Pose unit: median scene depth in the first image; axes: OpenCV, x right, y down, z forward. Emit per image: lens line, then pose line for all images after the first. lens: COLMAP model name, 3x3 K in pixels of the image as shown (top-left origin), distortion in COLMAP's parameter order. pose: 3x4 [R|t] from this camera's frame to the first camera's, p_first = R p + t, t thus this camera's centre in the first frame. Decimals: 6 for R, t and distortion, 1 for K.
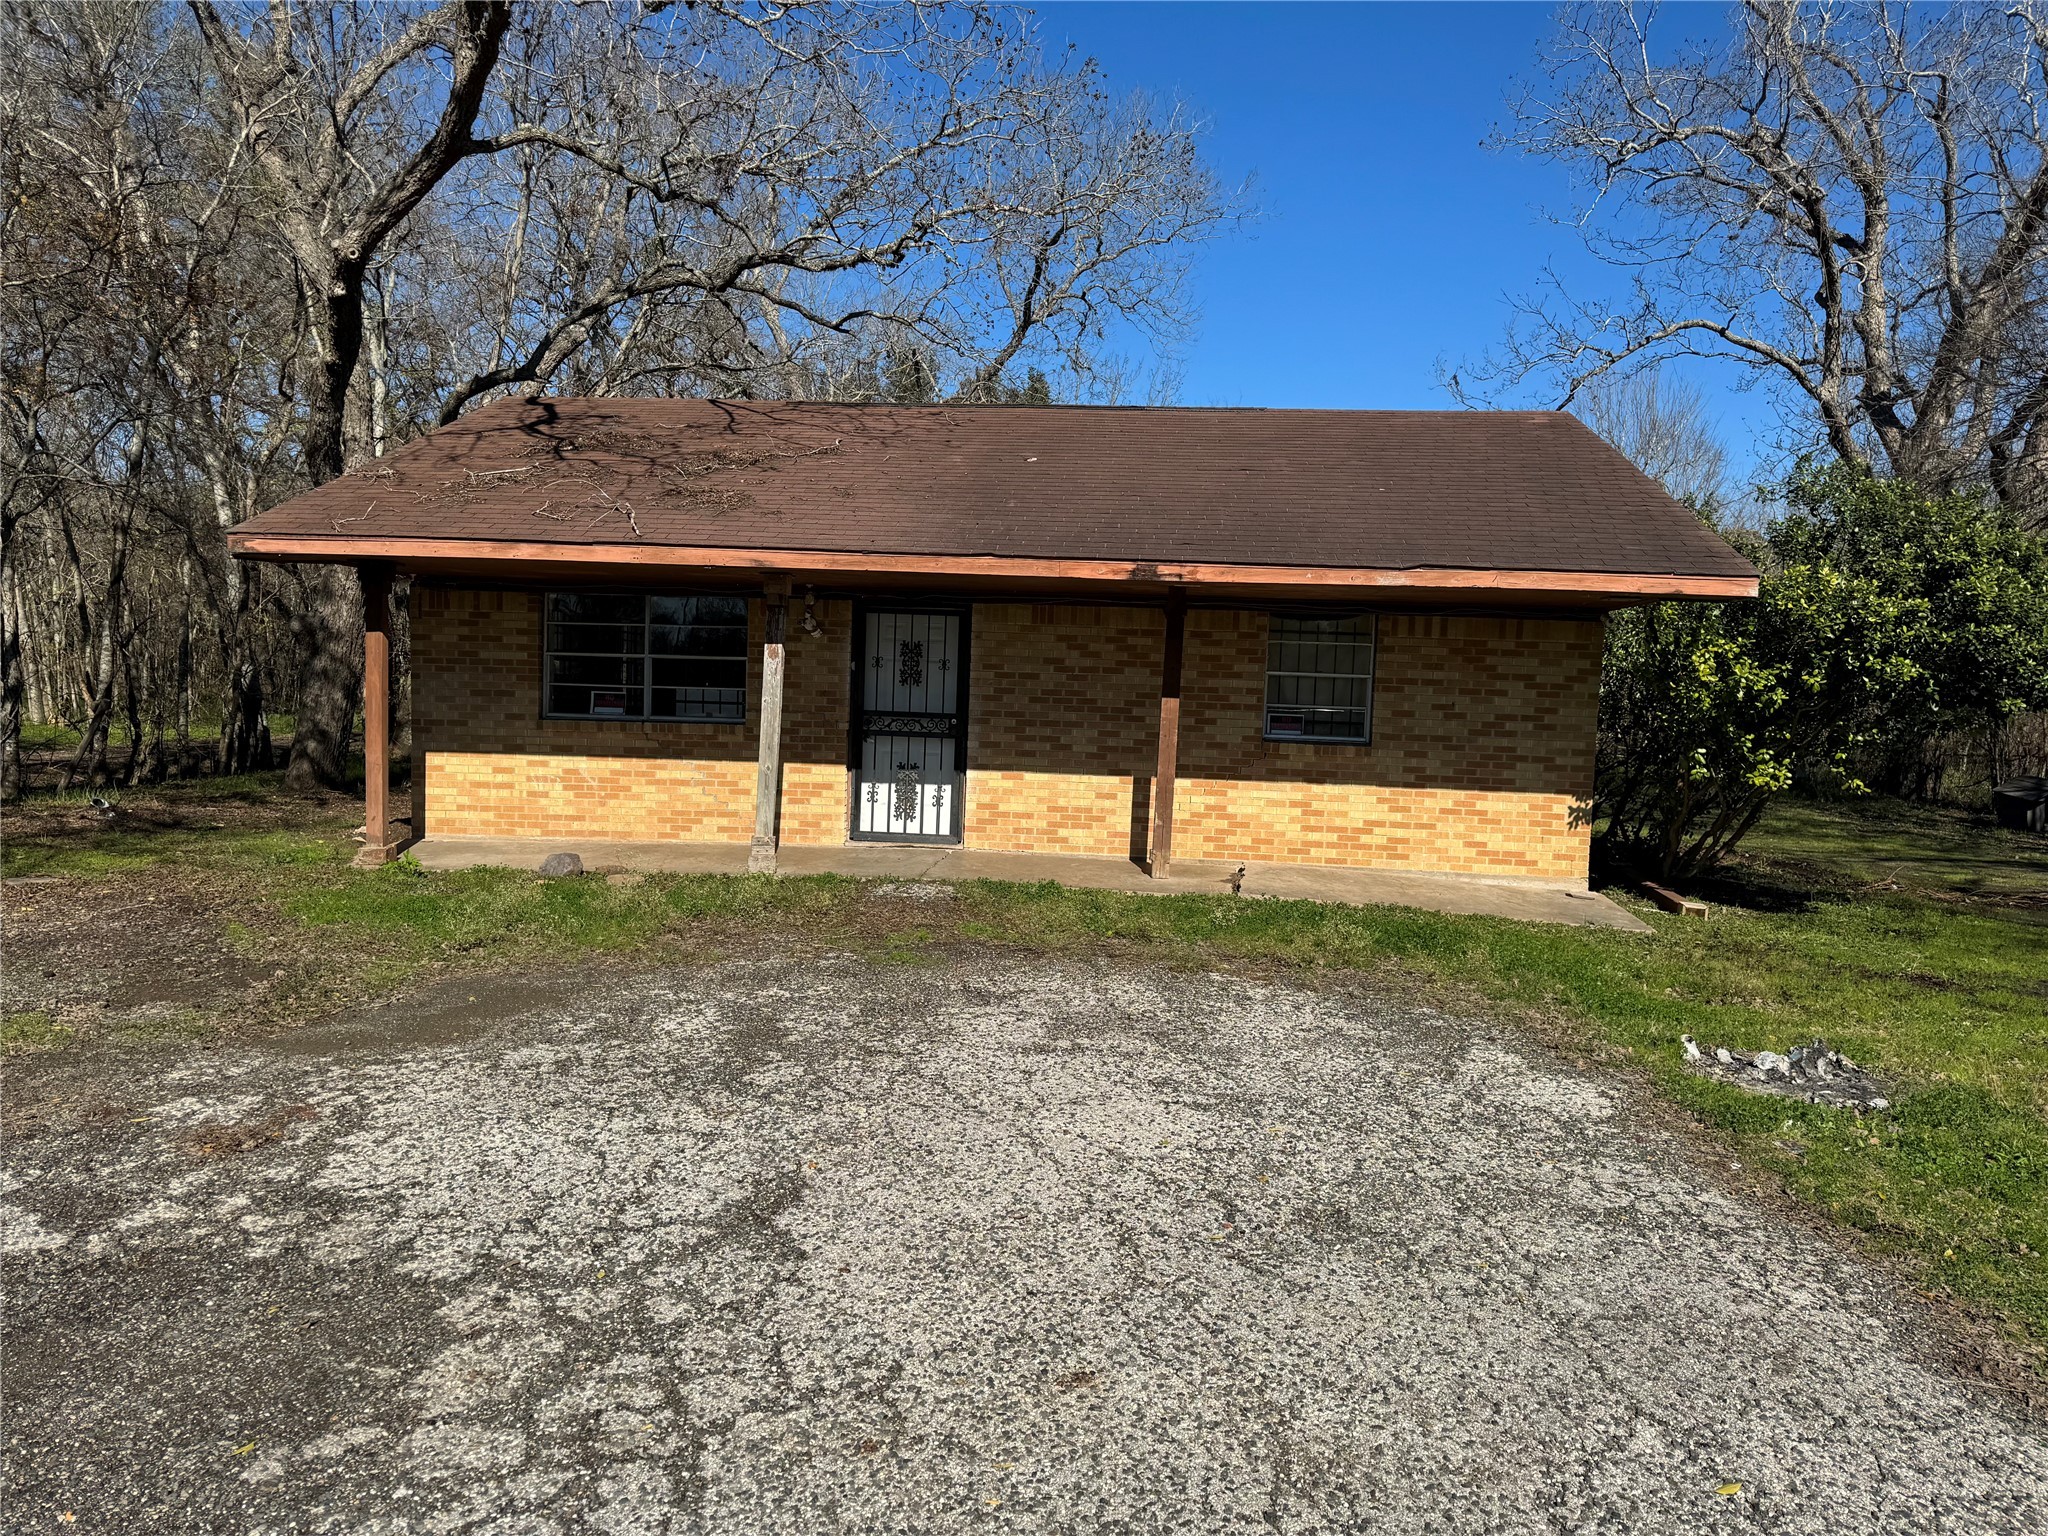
lens RADIAL K [[1429.7, 0, 1045.9], [0, 1429.7, 766.9], [0, 0, 1]] dist [0.077891, -0.072936]
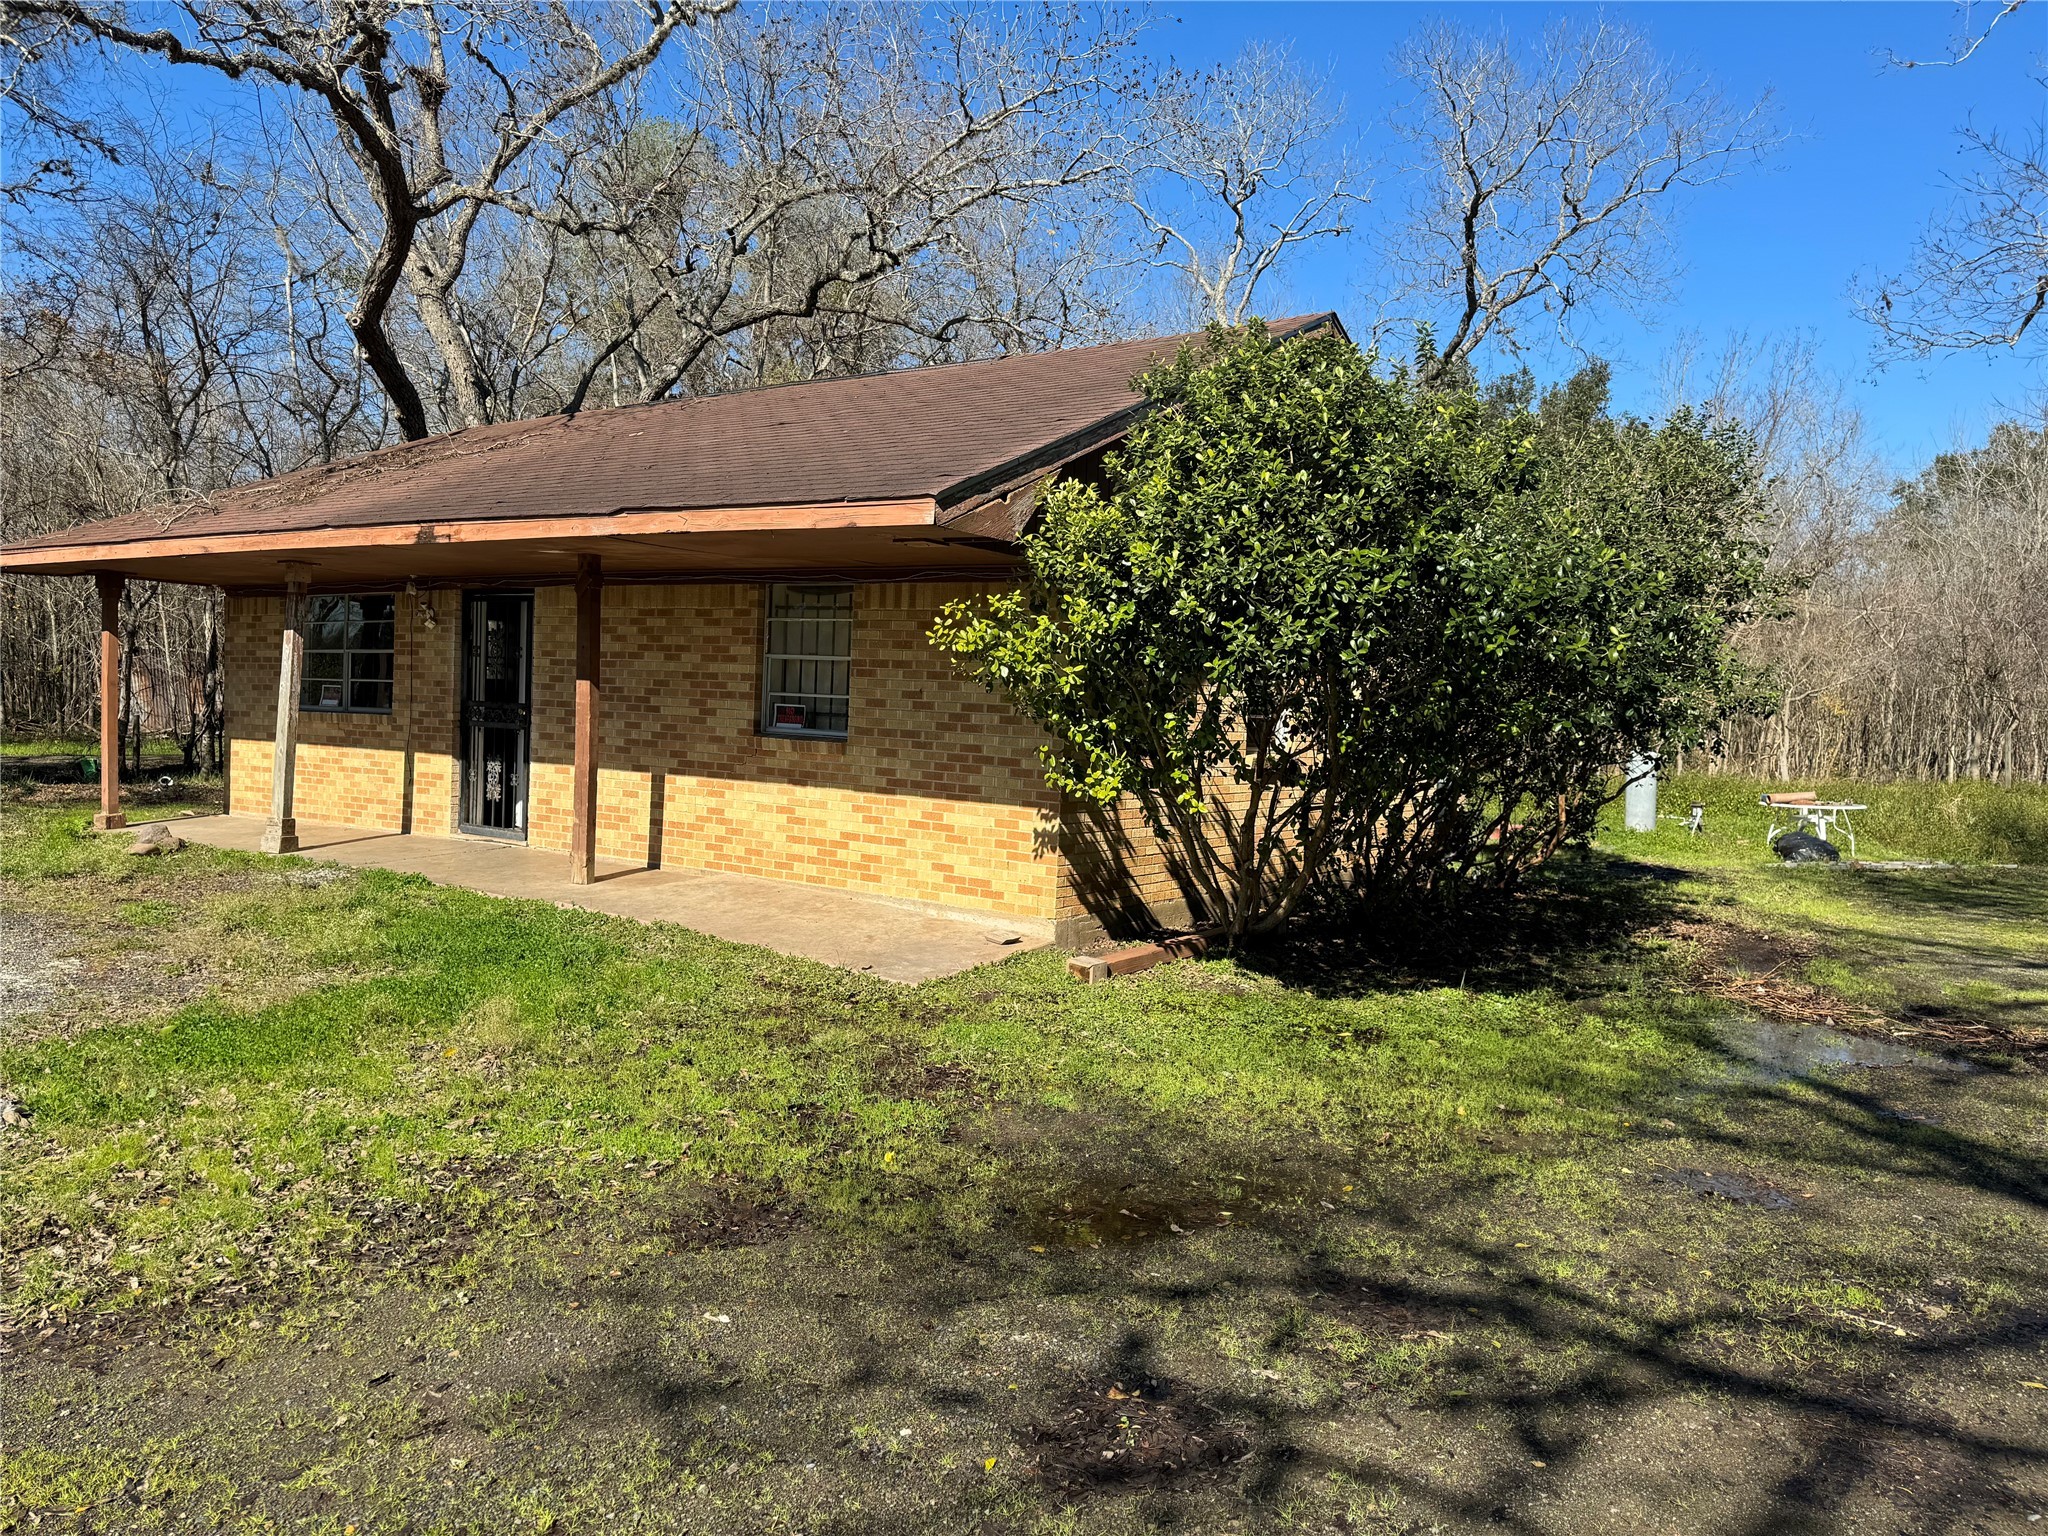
lens RADIAL K [[1429.7, 0, 1068.5], [0, 1429.7, 759.2], [0, 0, 1]] dist [0.077891, -0.072936]
pose [[0.870402, 0.018727, -0.491986, 0.738214], [-0.037552, 0.998891, -0.028413, 0.013971], [0.490908, 0.043205, 0.870139, 0.344047]]
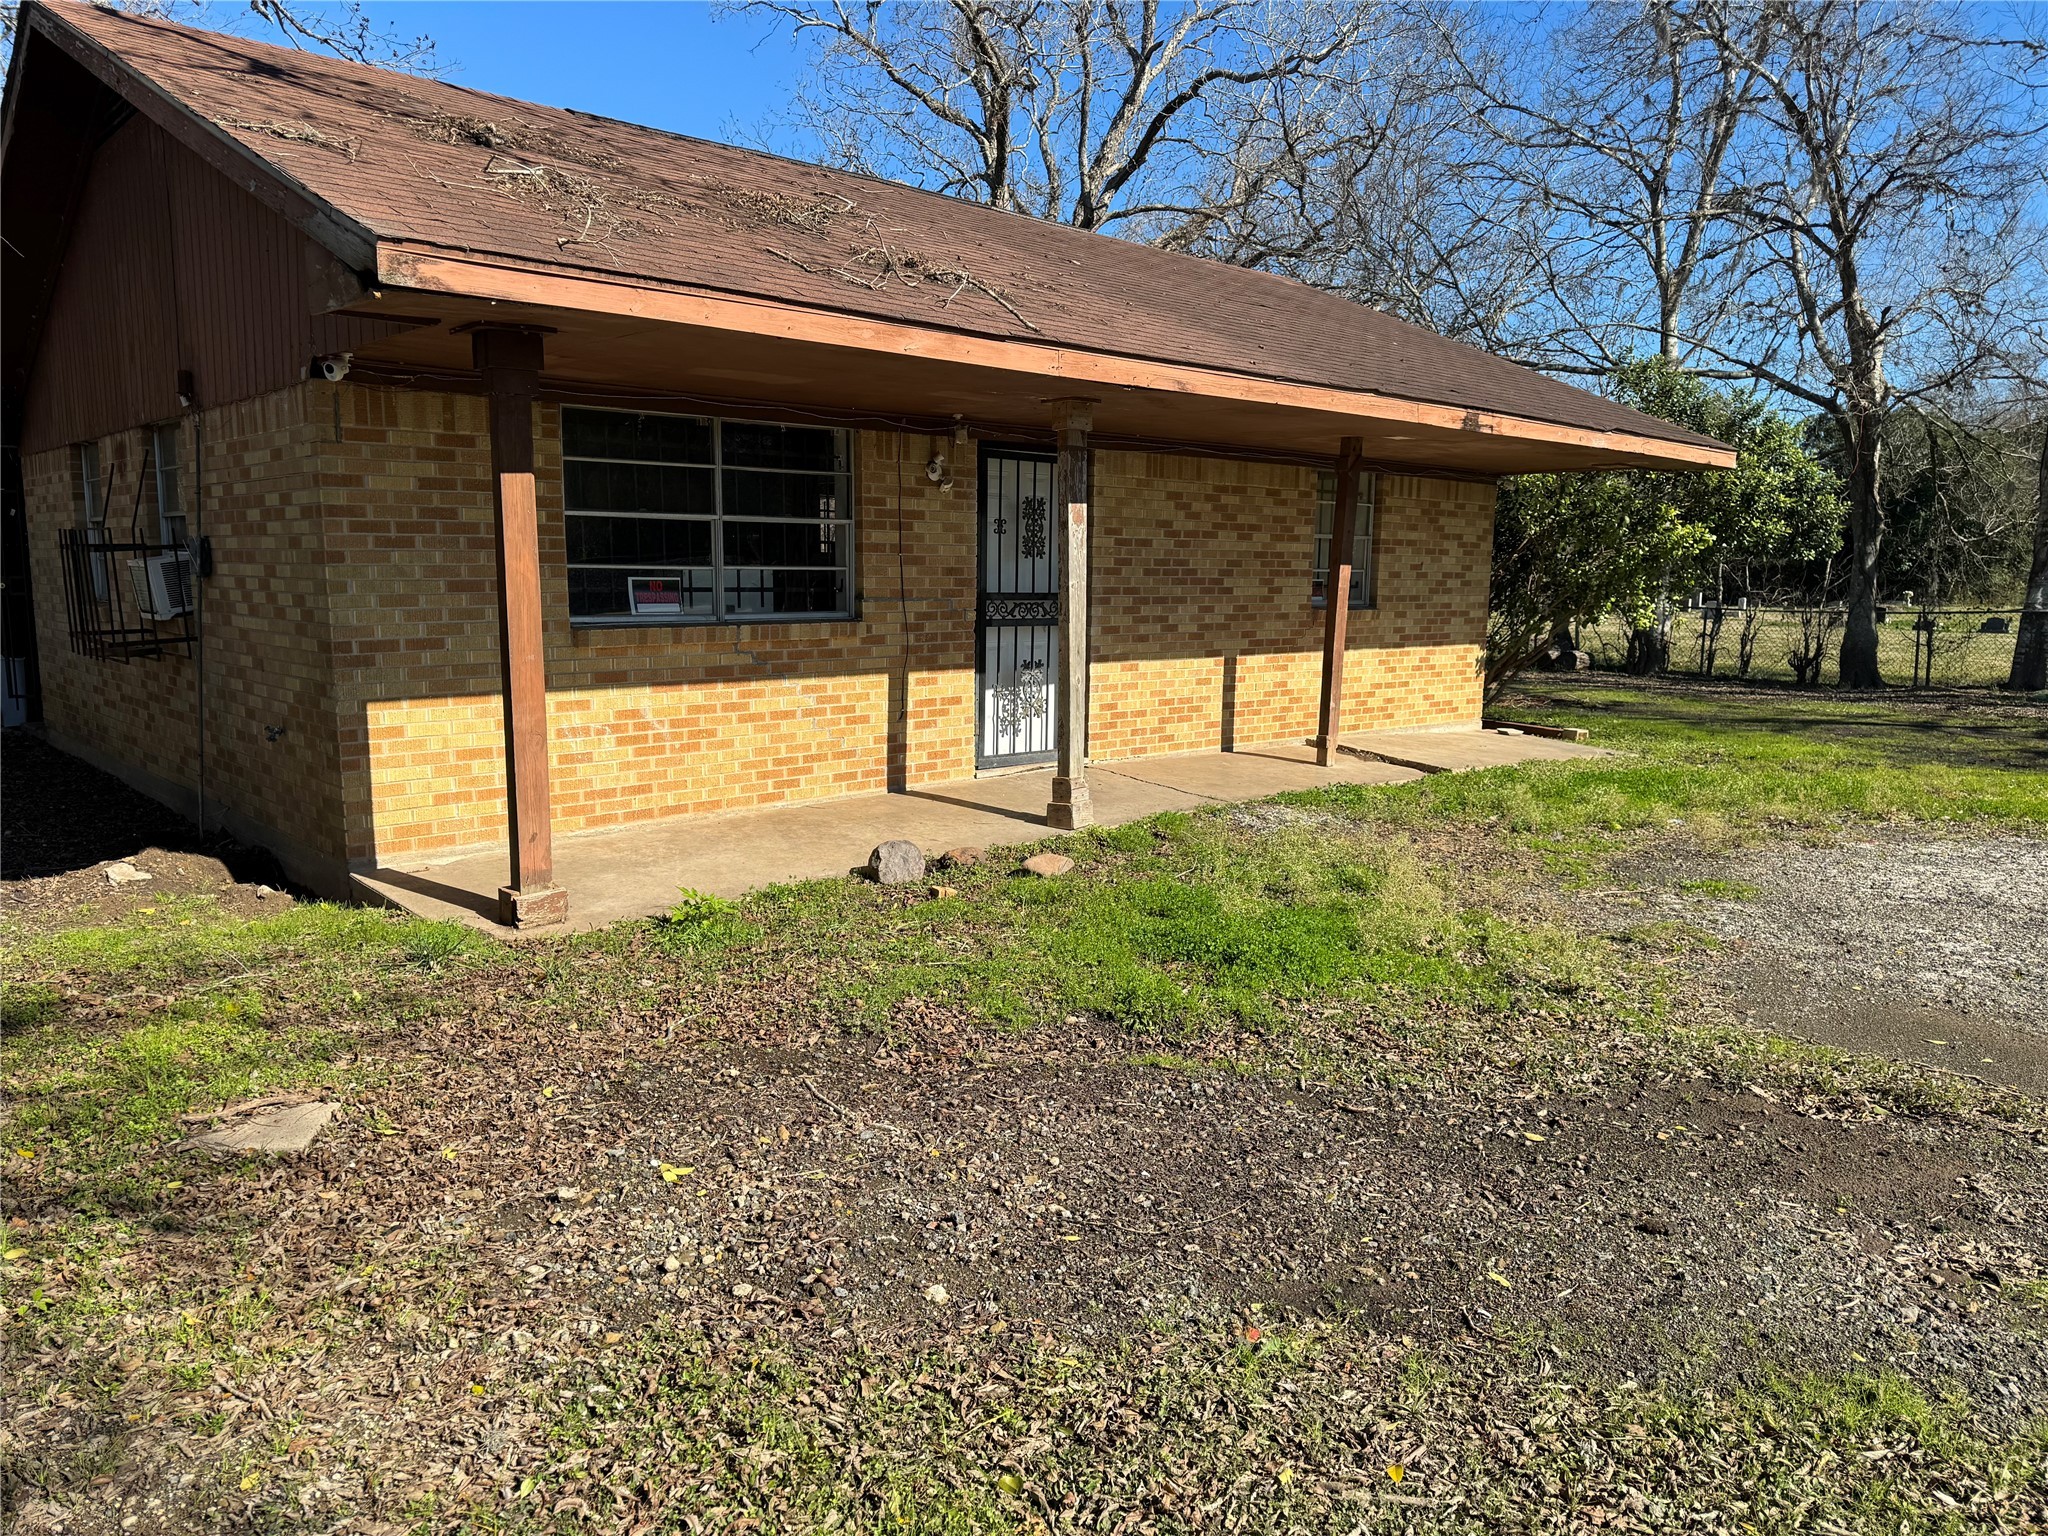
lens RADIAL K [[1429.7, 0, 1013.4], [0, 1429.7, 781.8], [0, 0, 1]] dist [0.077891, -0.072936]
pose [[0.685950, -0.132808, 0.715426, -0.673201], [0.053570, 0.989752, 0.132370, -0.040912], [-0.725674, -0.052474, 0.686035, 0.487532]]
